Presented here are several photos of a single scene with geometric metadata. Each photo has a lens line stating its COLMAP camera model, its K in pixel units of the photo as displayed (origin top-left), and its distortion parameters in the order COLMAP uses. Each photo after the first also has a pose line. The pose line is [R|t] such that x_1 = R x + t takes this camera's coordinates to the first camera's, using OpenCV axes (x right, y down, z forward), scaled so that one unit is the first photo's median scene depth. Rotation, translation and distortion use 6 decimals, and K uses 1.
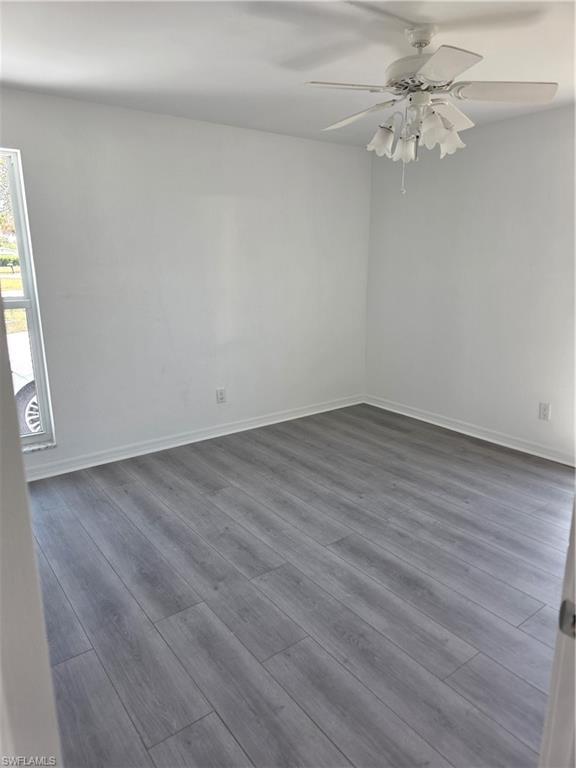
lens RADIAL K [[518.7, 0, 288.0], [0, 518.7, 384.0], [0, 0, 1]] dist [-0.005136, 0.000635]
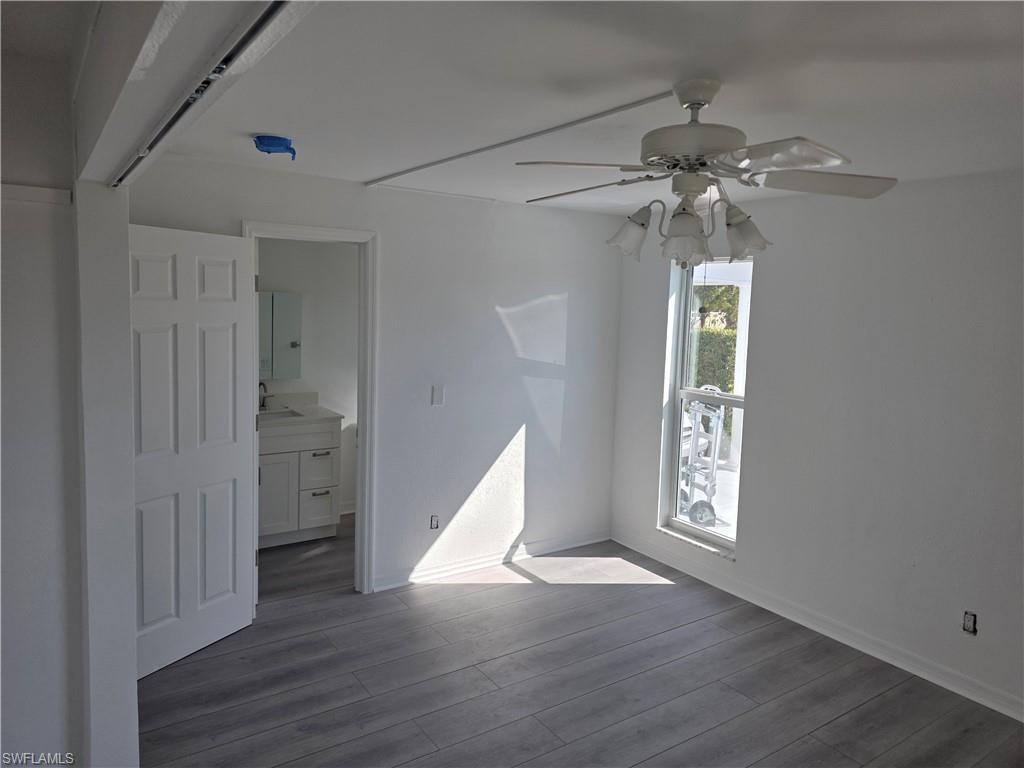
lens RADIAL K [[691.6, 0, 512.0], [0, 691.6, 384.0], [0, 0, 1]] dist [-0.005136, 0.000635]
pose [[-0.050360, 0.127426, -0.990569, 1.078627], [-0.277945, 0.950857, 0.136448, -0.338281], [0.959276, 0.282195, -0.012468, 0.831983]]
